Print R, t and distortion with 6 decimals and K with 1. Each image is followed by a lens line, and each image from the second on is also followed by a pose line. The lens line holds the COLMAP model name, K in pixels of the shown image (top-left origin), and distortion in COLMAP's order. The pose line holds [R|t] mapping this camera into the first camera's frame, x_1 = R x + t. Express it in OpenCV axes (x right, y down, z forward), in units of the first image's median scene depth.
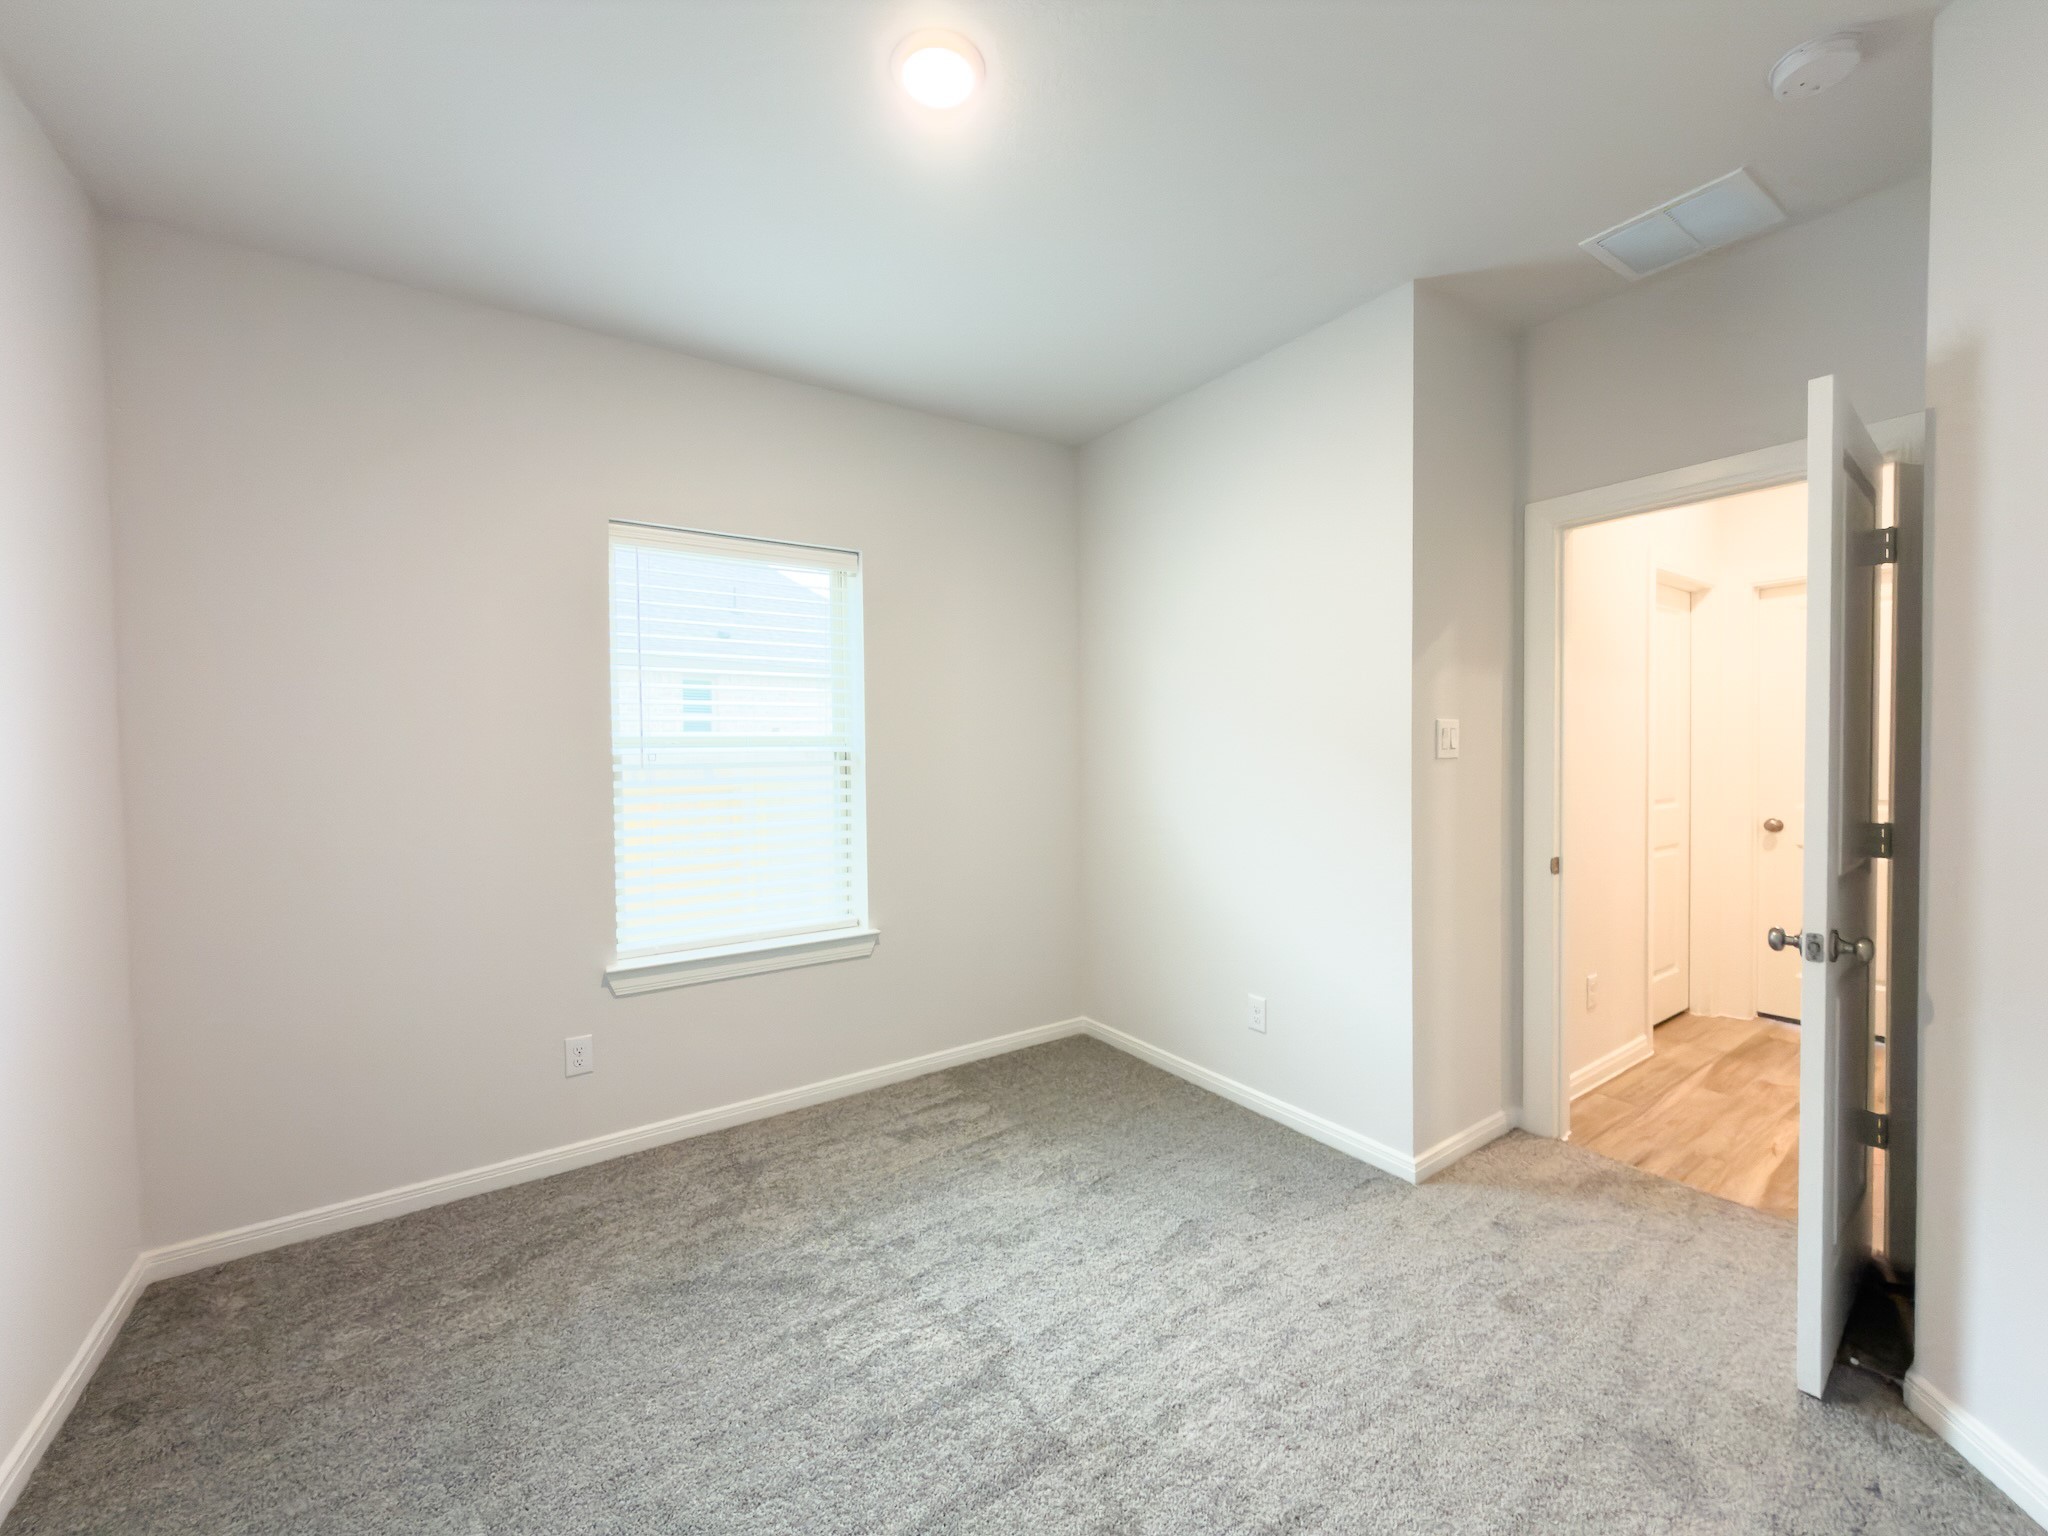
lens RADIAL K [[809.9, 0, 1022.5], [0, 809.9, 766.4], [0, 0, 1]] dist [-0.004499, 0.000156]
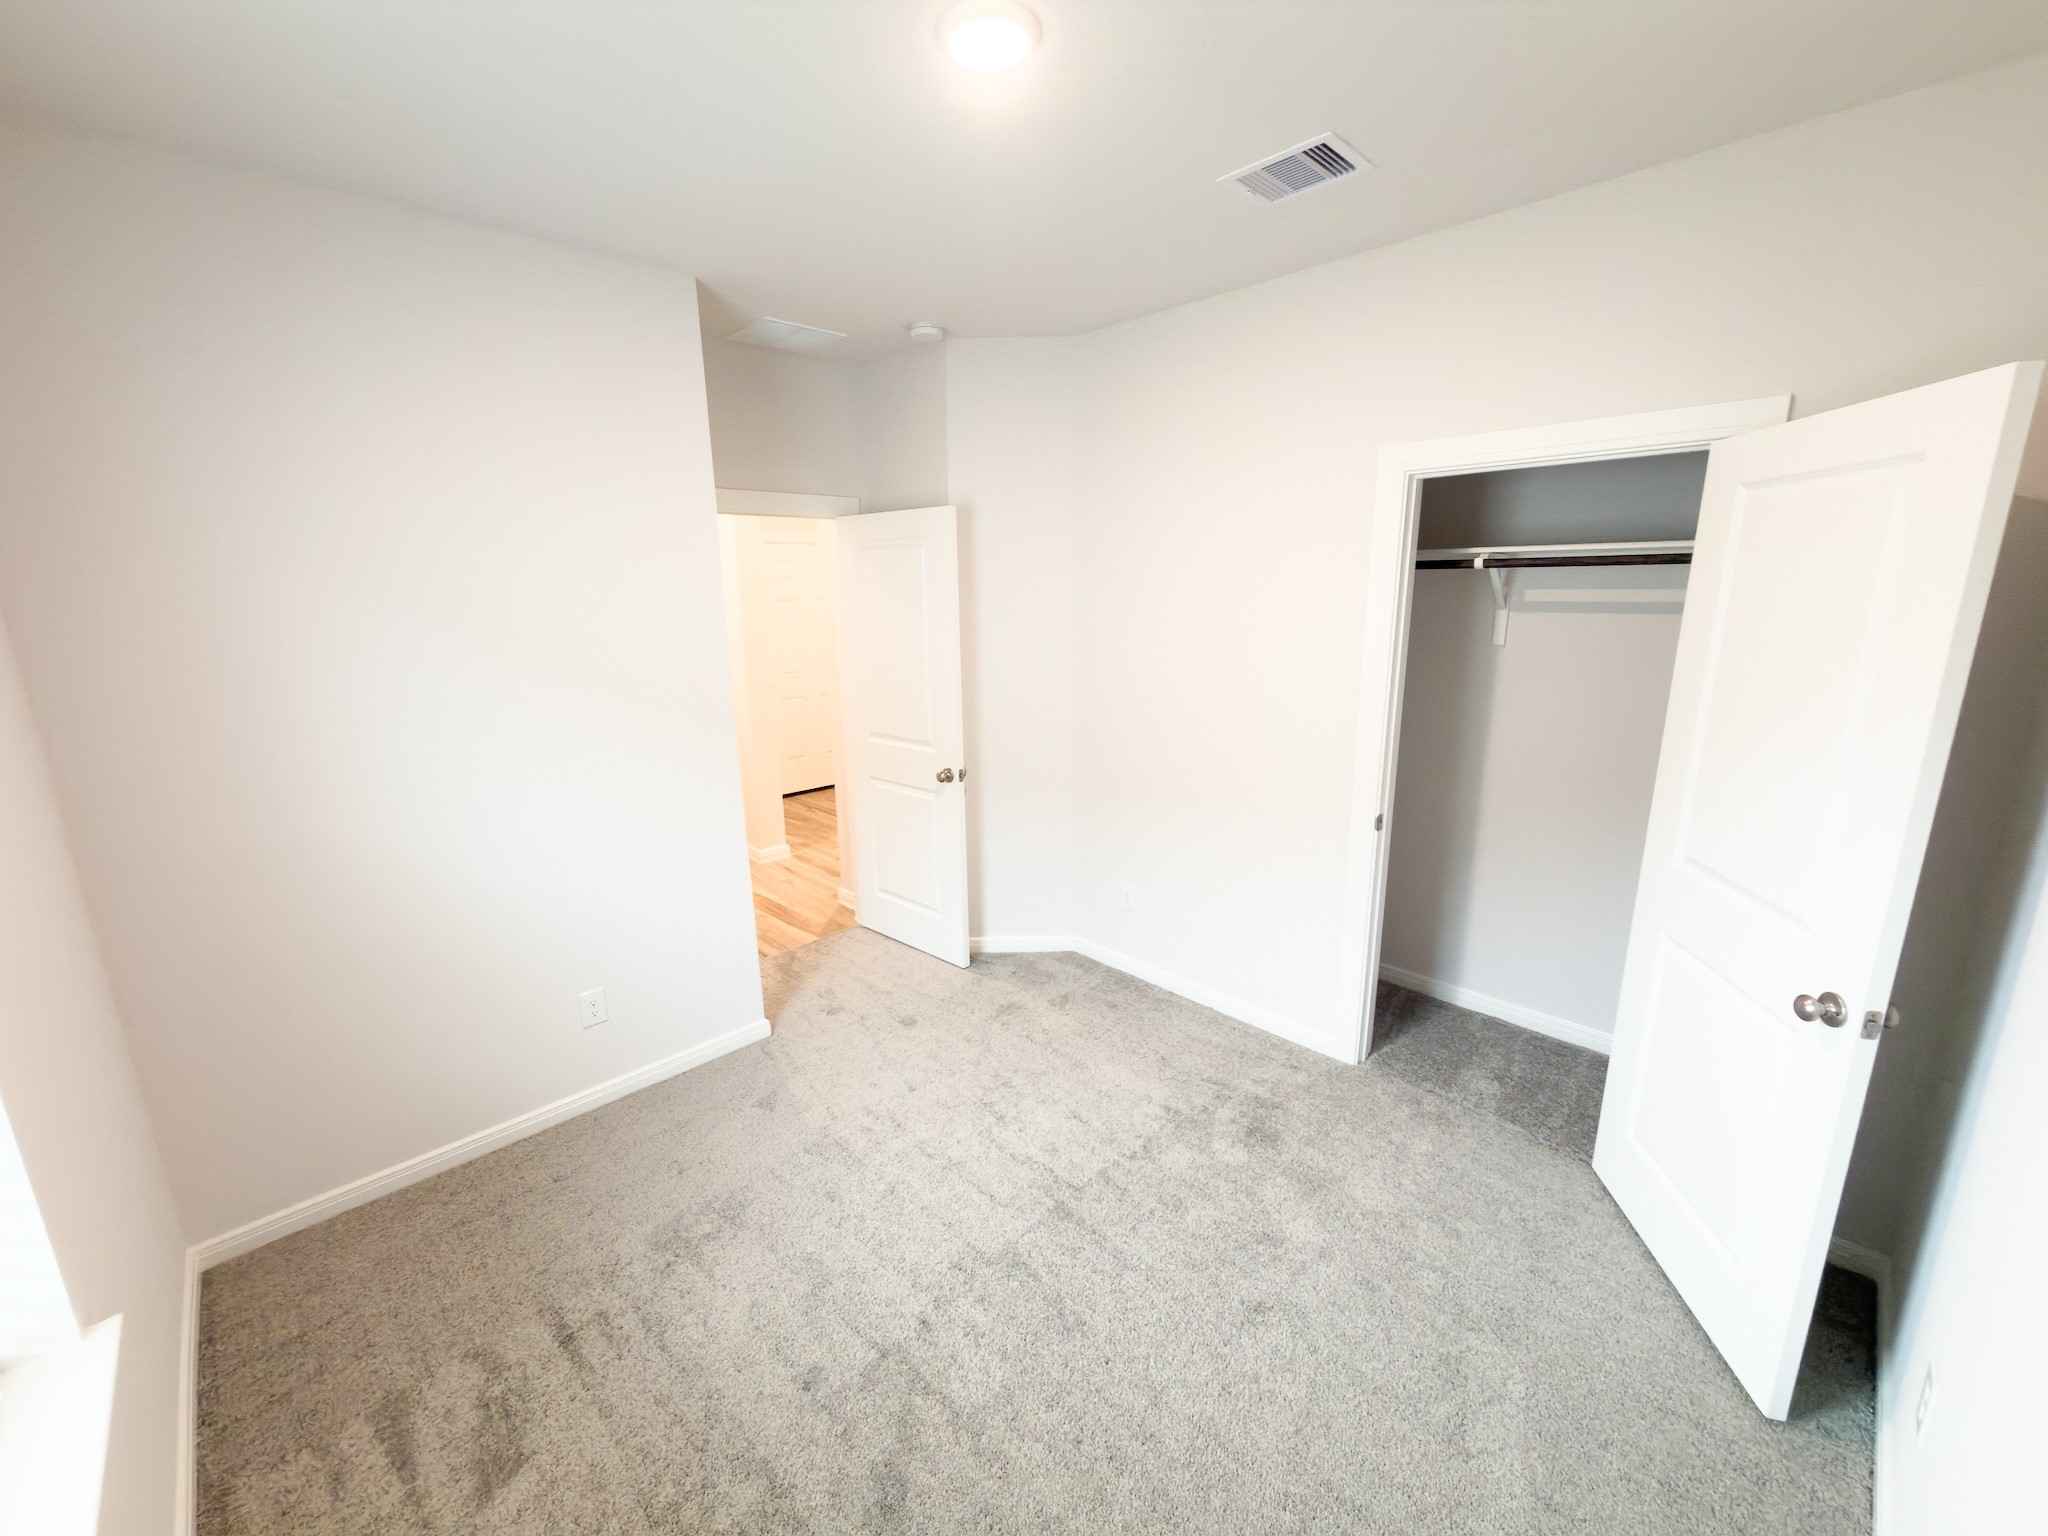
lens RADIAL K [[809.9, 0, 1022.5], [0, 809.9, 766.4], [0, 0, 1]] dist [-0.004499, 0.000156]
pose [[-0.169580, -0.207093, 0.963512, -0.879056], [0.041063, 0.975338, 0.216862, -0.204656], [-0.984661, 0.076340, -0.156894, 0.891321]]
